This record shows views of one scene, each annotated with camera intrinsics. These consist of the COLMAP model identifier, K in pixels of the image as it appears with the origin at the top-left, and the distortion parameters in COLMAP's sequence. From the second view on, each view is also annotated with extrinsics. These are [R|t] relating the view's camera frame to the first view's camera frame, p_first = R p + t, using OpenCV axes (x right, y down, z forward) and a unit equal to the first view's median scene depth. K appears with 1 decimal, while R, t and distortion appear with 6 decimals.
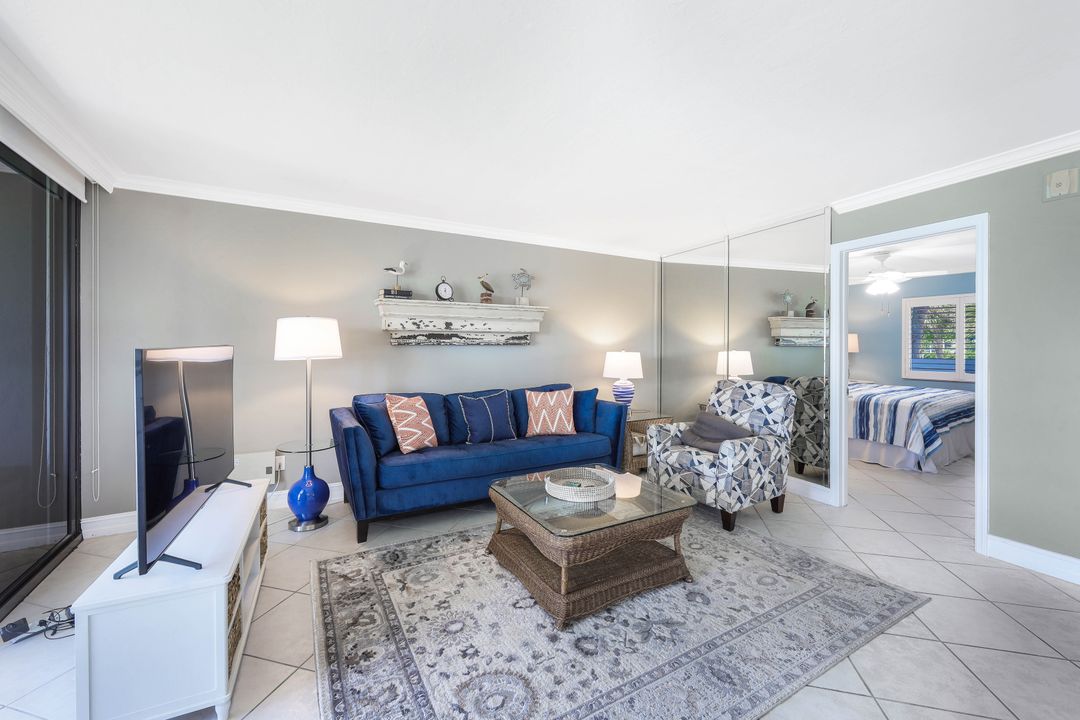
lens RADIAL K [[435.7, 0, 539.0], [0, 435.7, 349.8], [0, 0, 1]] dist [0.000884, 0.001164]
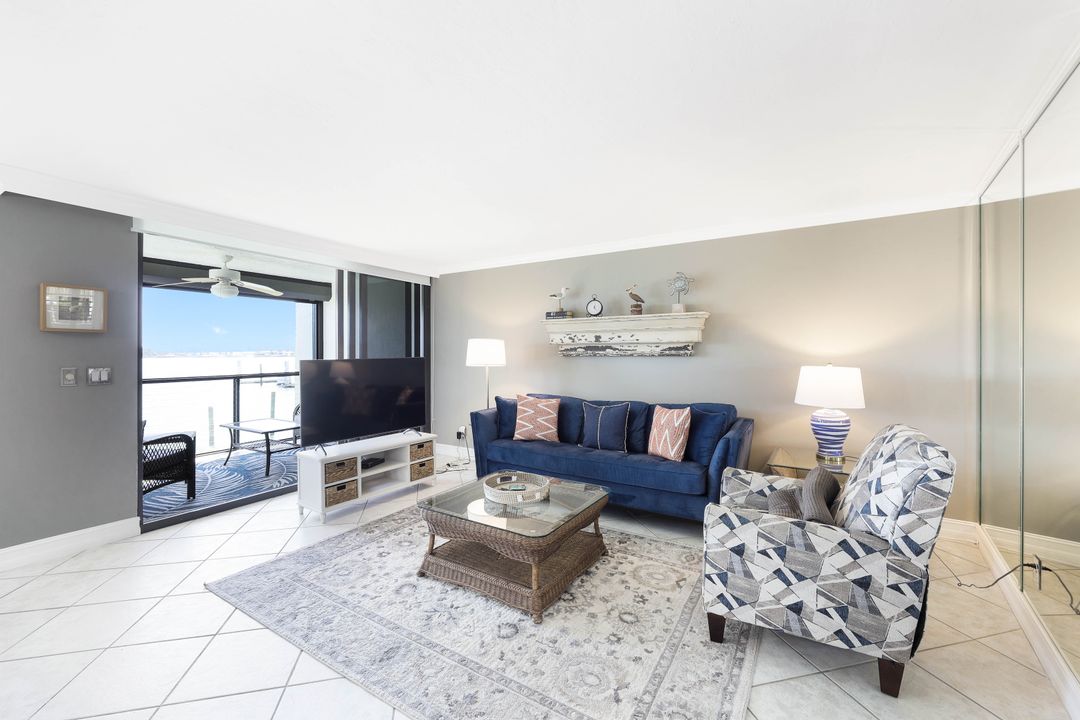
lens RADIAL K [[435.7, 0, 535.1], [0, 435.7, 354.3], [0, 0, 1]] dist [0.000884, 0.001164]
pose [[0.469124, 0.002140, -0.883130, 0.763745], [-0.003441, 0.999994, 0.000595, -0.017866], [0.883126, 0.002759, 0.469128, 0.379886]]
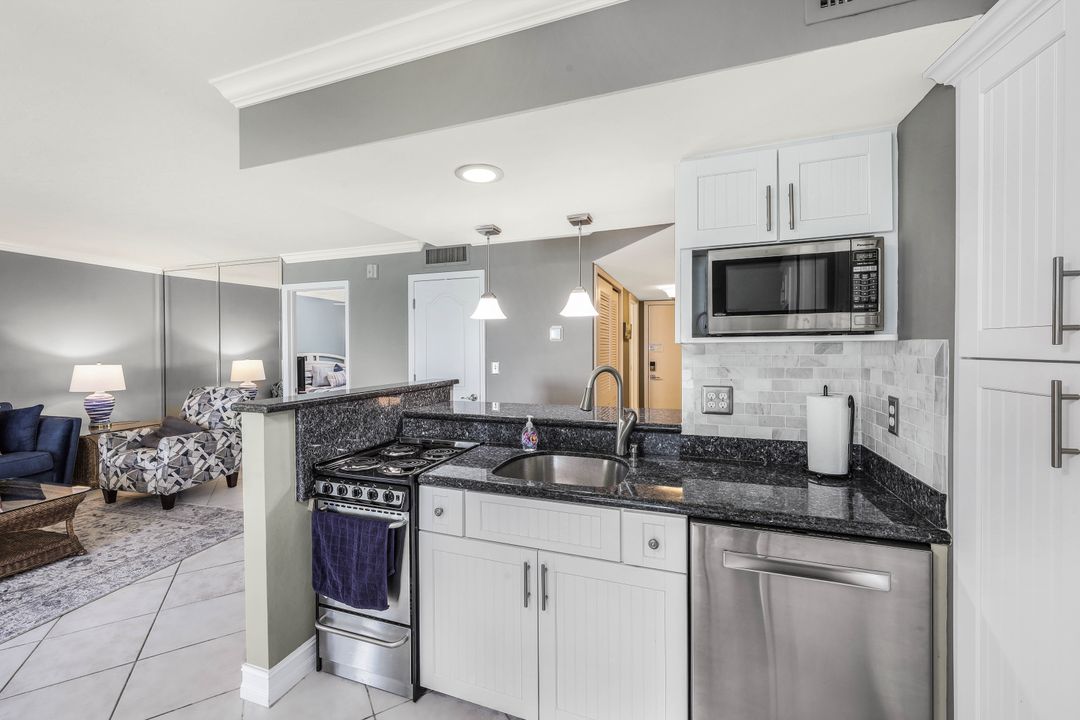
lens RADIAL K [[435.7, 0, 534.4], [0, 435.7, 350.8], [0, 0, 1]] dist [0.000884, 0.001164]
pose [[0.704596, -0.008835, 0.709553, 0.249769], [0.008079, 0.999958, 0.004428, -0.031694], [-0.709562, 0.002612, 0.704638, -0.534862]]
